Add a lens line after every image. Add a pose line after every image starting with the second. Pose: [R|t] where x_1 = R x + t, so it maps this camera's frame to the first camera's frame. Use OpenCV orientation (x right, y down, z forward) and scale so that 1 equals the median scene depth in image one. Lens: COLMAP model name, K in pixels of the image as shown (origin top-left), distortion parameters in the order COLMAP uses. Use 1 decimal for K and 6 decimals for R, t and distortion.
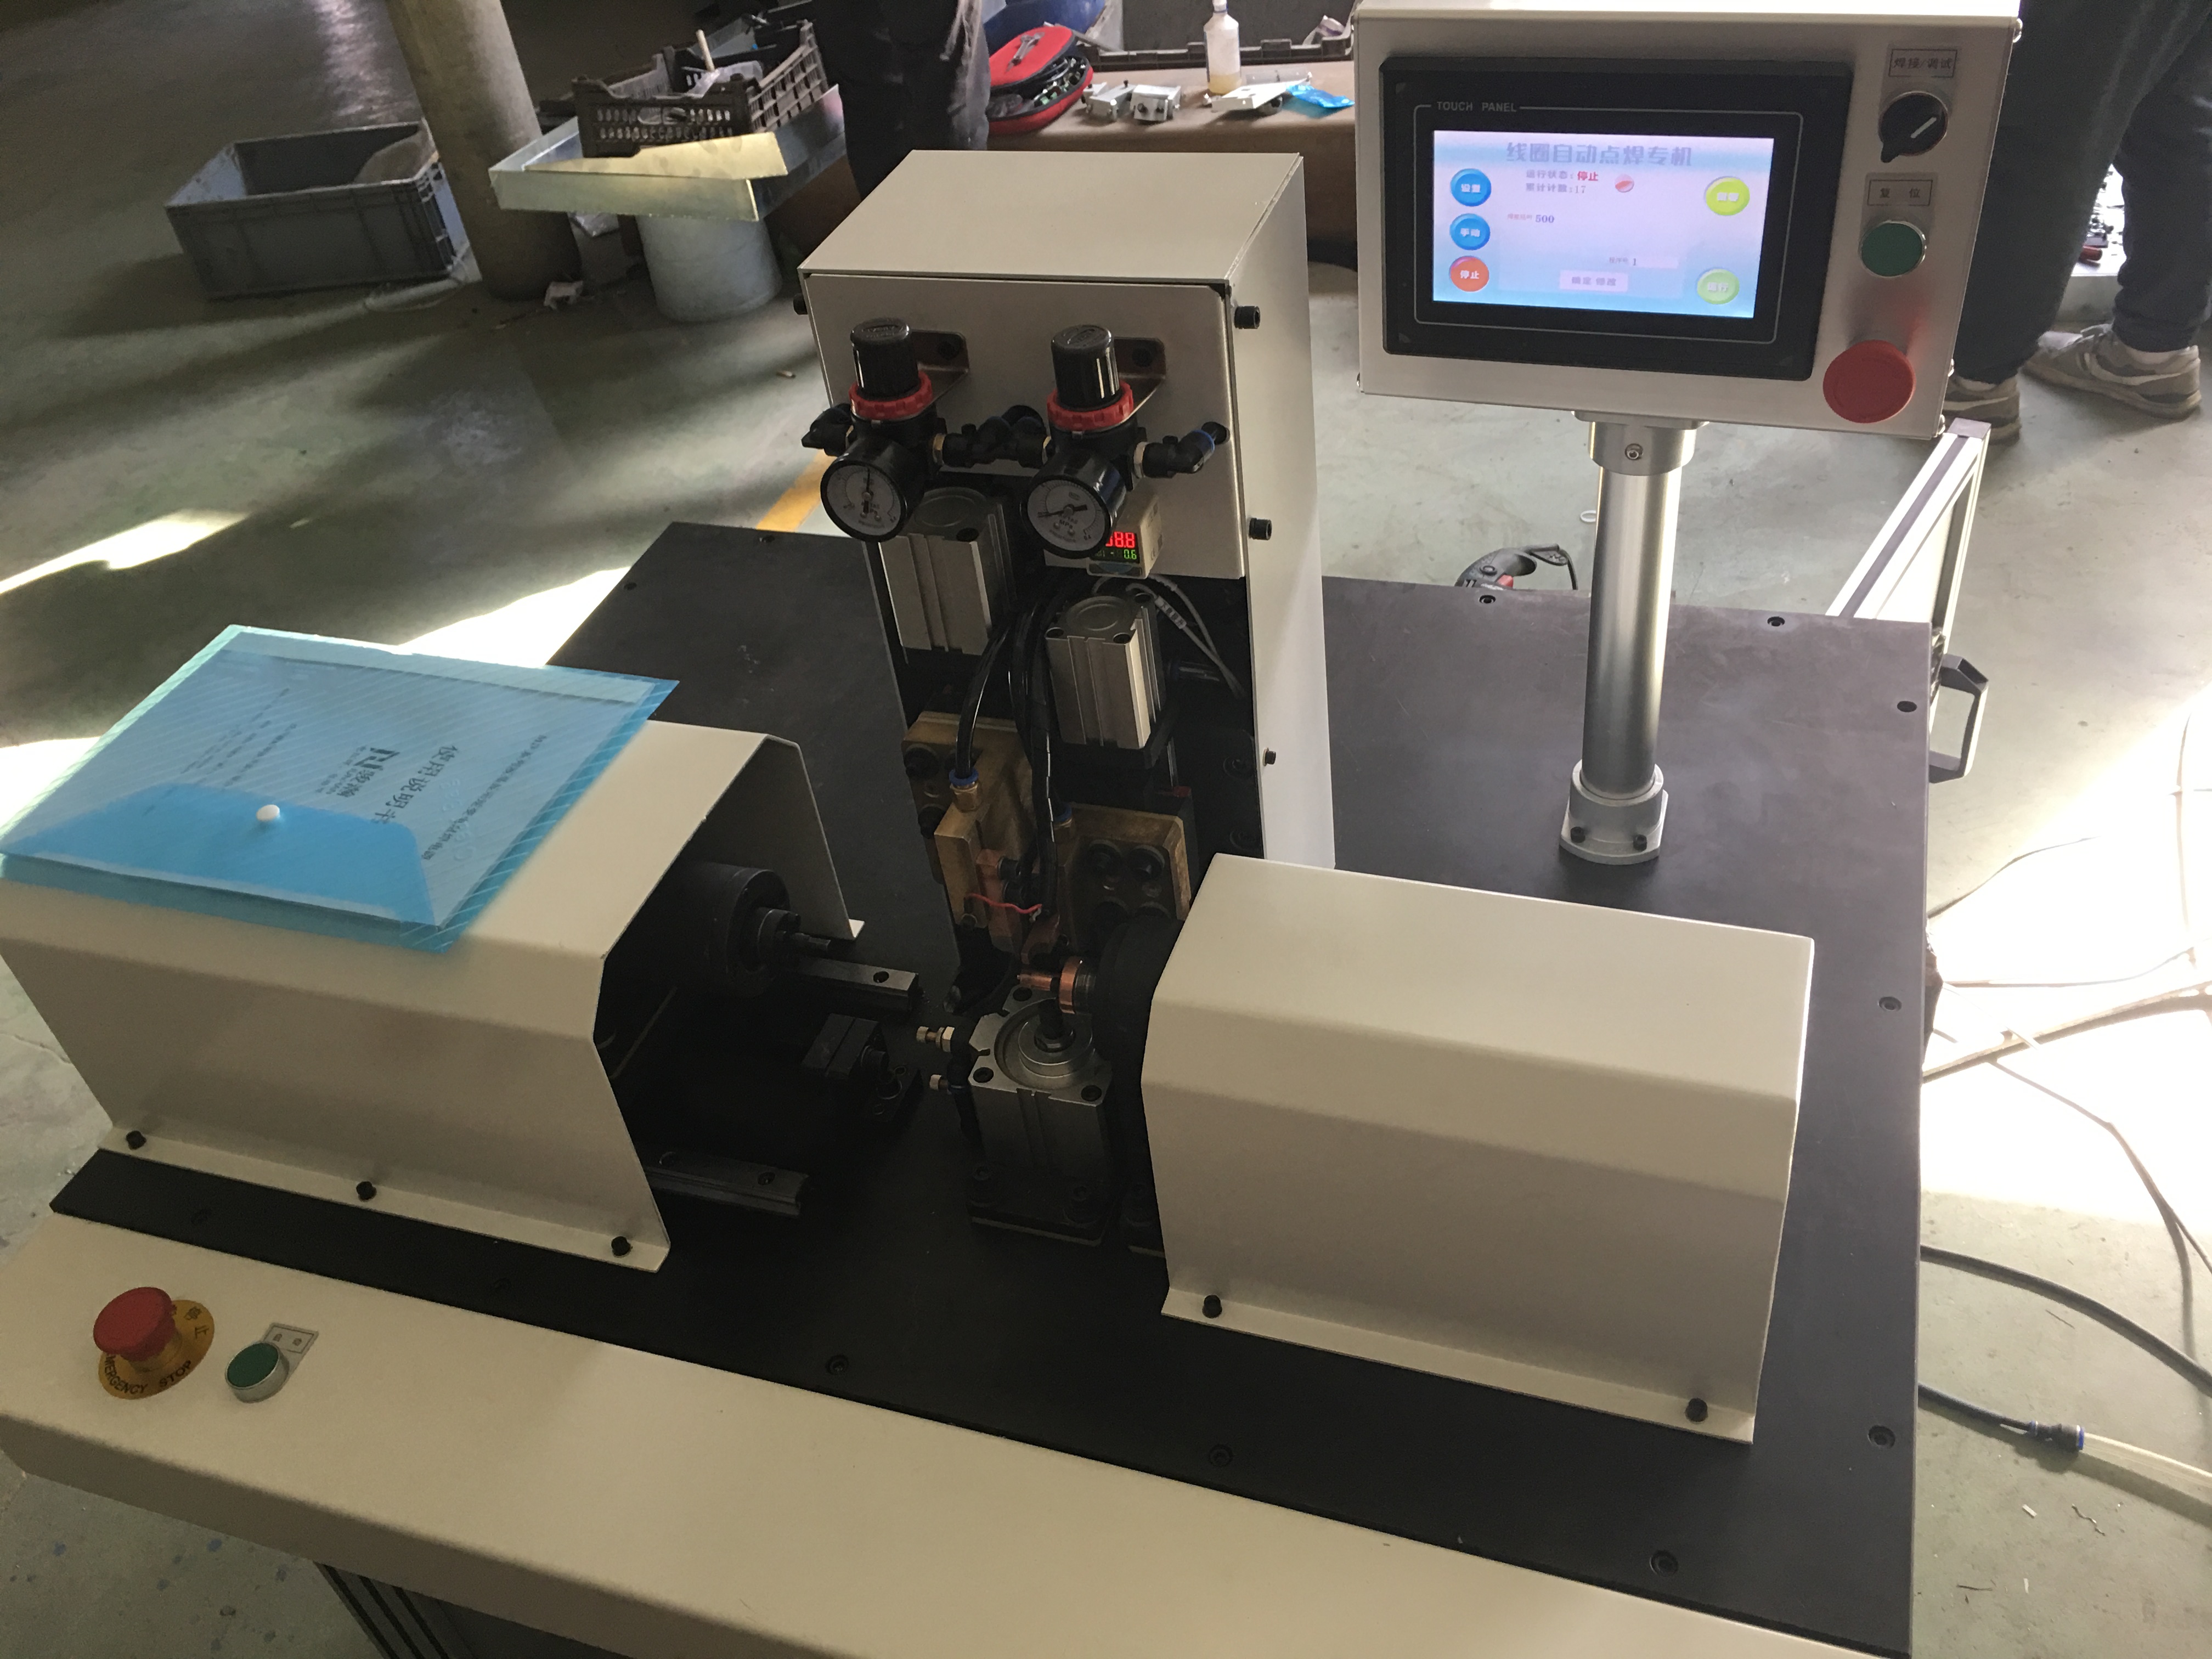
lens RADIAL K [[1987.3, 0, 1106.0], [0, 1987.3, 829.5], [0, 0, 1]] dist [0.053376, 0.001512]
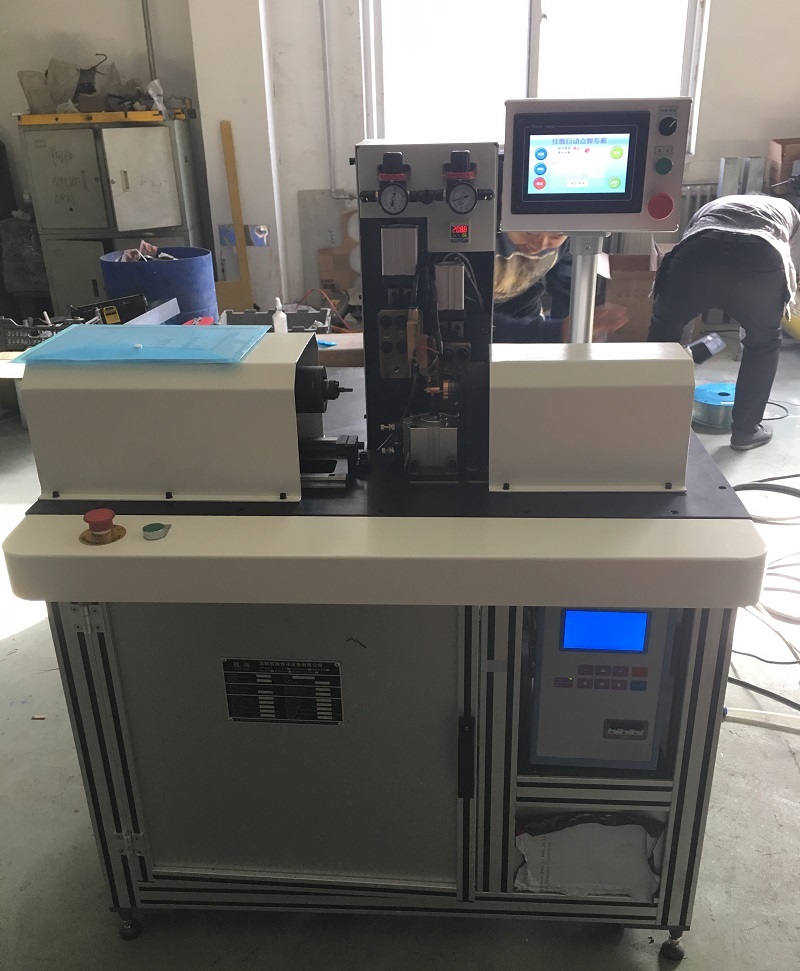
lens RADIAL K [[928.4, 0, 440.7], [0, 928.4, 486.0], [0, 0, 1]] dist [0.071994, -0.005435]
pose [[0.956450, -0.023842, 0.290922, -0.441411], [0.104821, 0.958234, -0.266083, 0.602214], [-0.272428, 0.284990, 0.919002, -0.223125]]
